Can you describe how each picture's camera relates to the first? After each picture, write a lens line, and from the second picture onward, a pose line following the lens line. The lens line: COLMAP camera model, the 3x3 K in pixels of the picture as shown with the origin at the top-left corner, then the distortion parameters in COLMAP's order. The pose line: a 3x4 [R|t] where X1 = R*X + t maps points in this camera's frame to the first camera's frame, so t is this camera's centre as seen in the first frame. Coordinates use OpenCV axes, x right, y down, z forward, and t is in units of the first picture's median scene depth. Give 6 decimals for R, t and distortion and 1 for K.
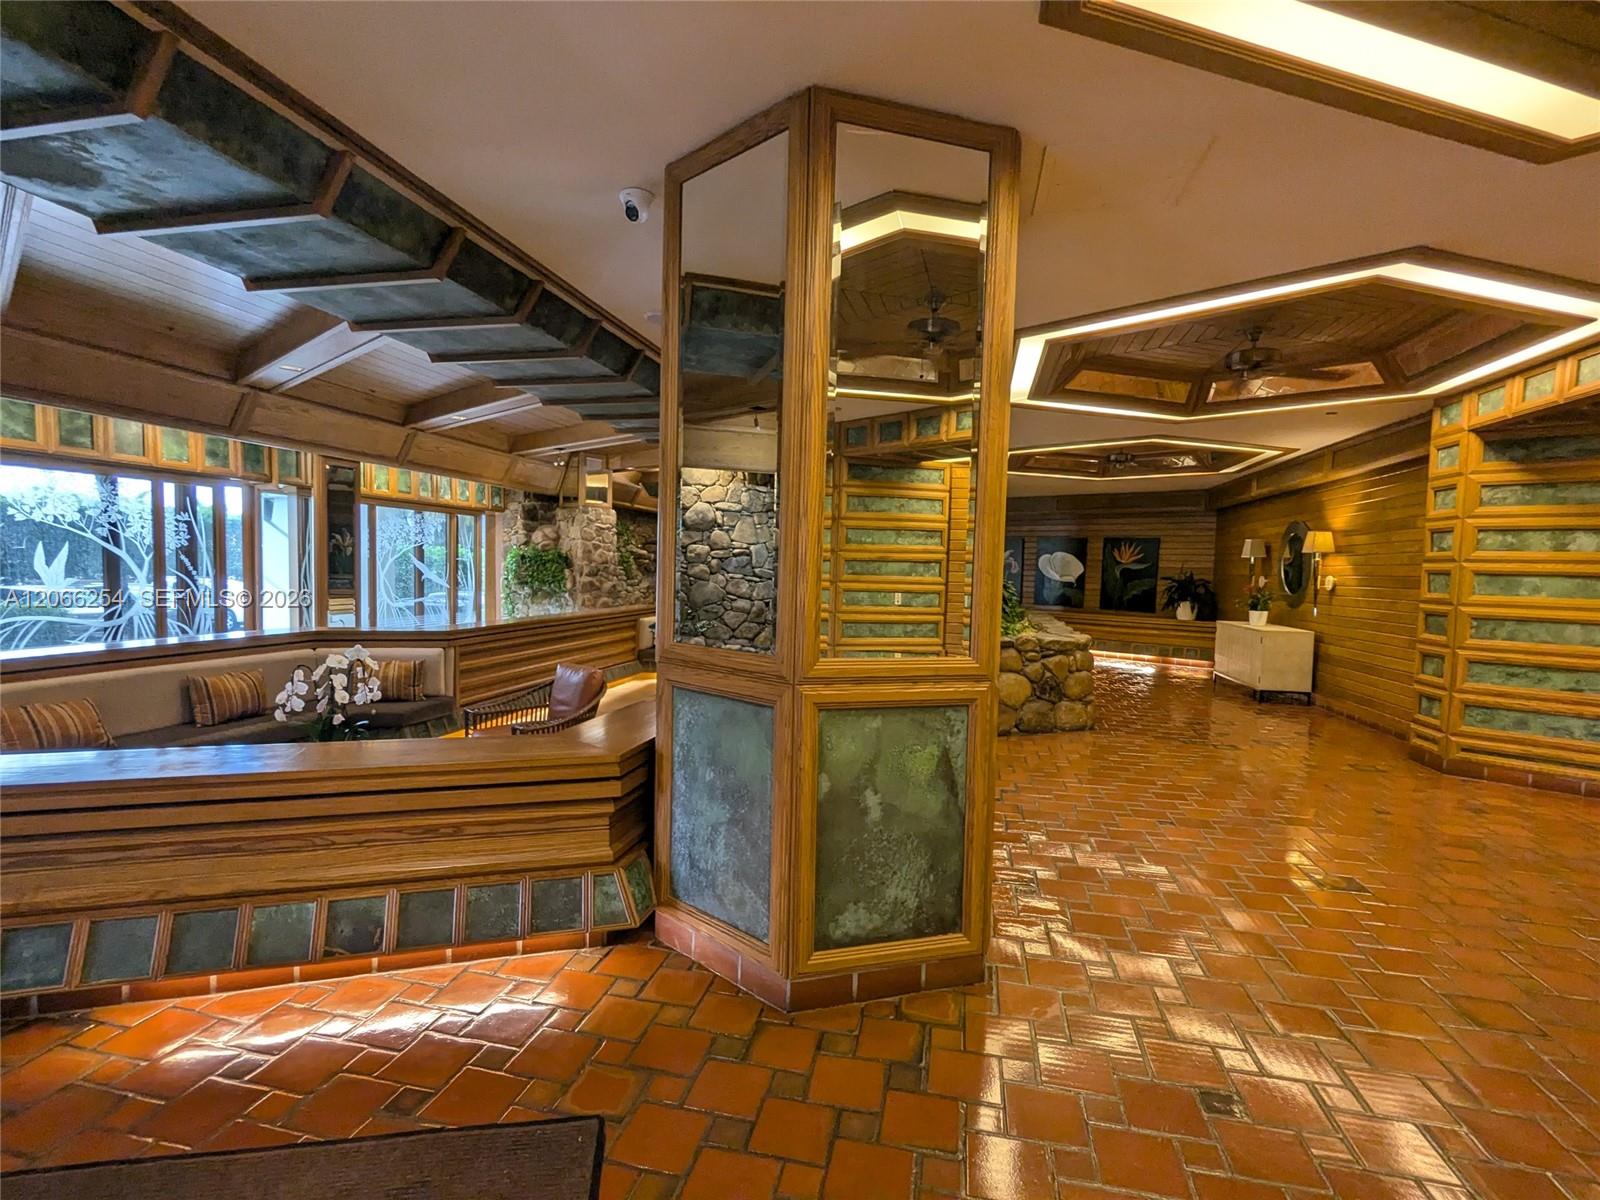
lens RADIAL K [[757.9, 0, 799.1], [0, 757.9, 601.2], [0, 0, 1]] dist [0.001096, -0.000168]
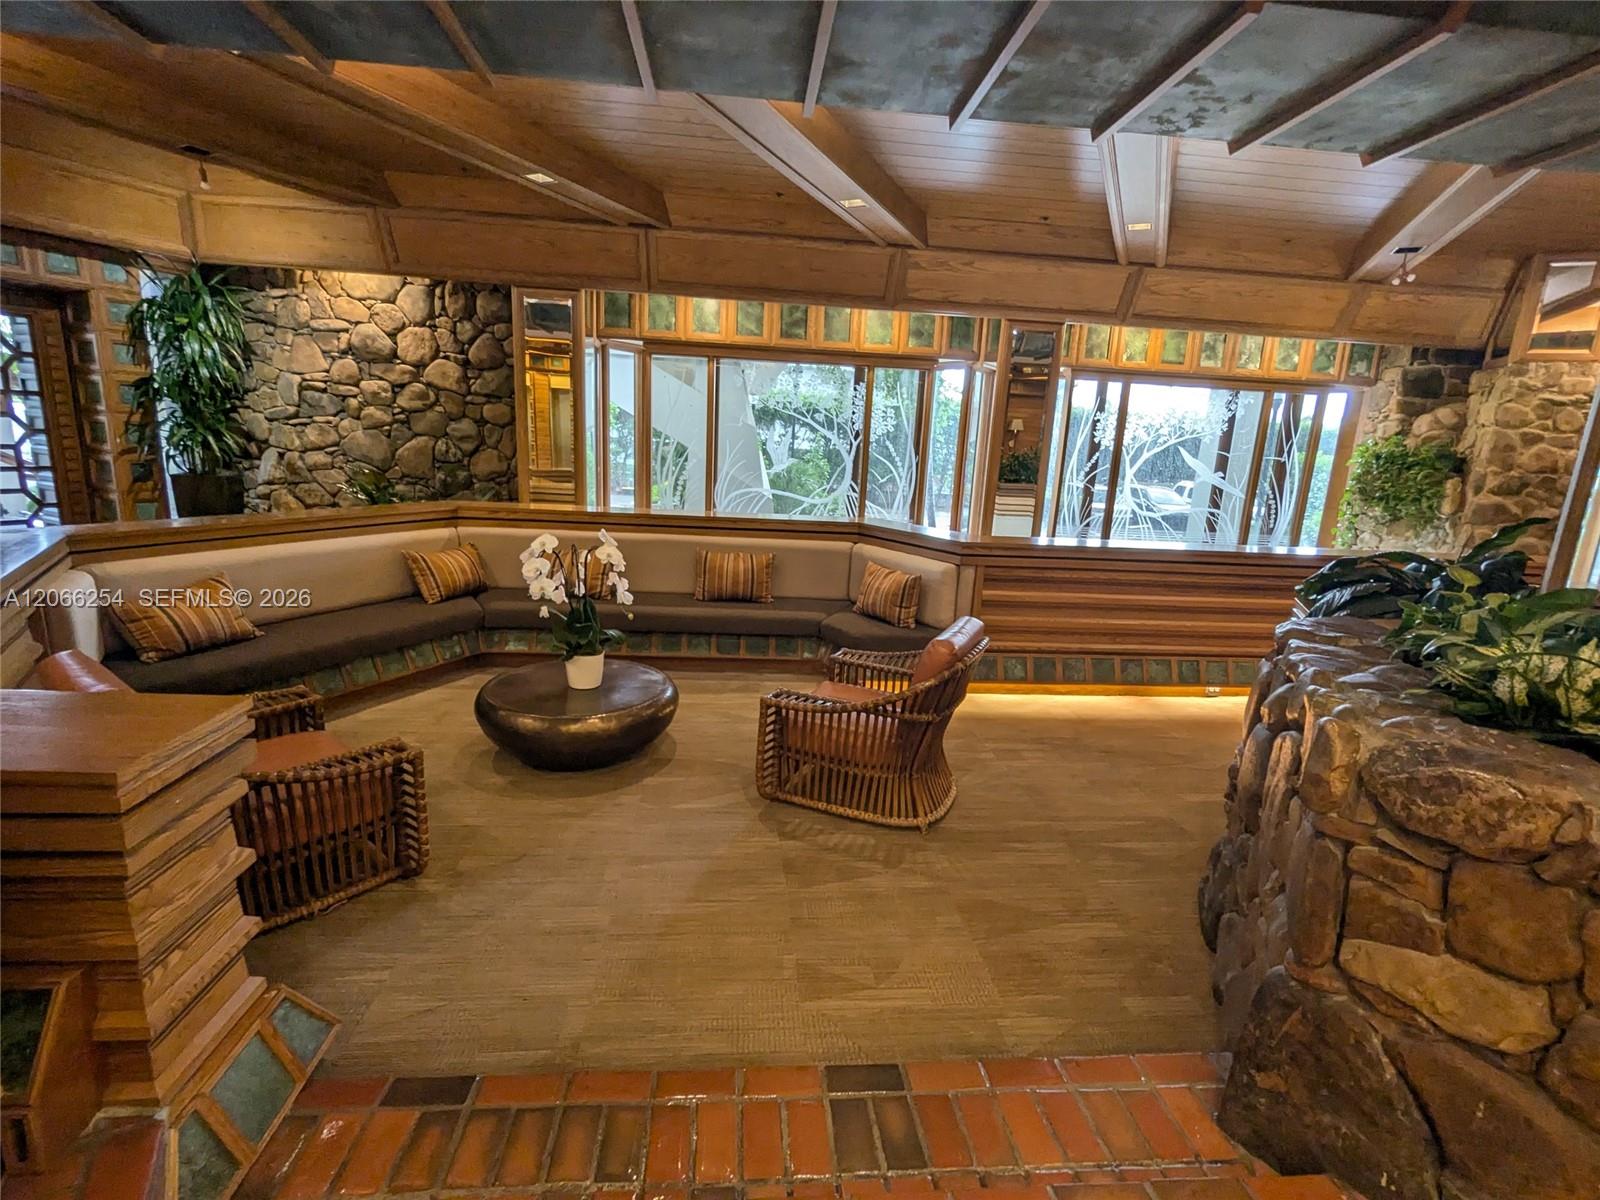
lens RADIAL K [[757.9, 0, 802.1], [0, 757.9, 616.4], [0, 0, 1]] dist [0.001096, -0.000168]
pose [[0.308576, 0.210589, -0.927595, 0.095353], [-0.084964, 0.977389, 0.193629, -0.010507], [0.947397, 0.019063, 0.319492, 0.353115]]
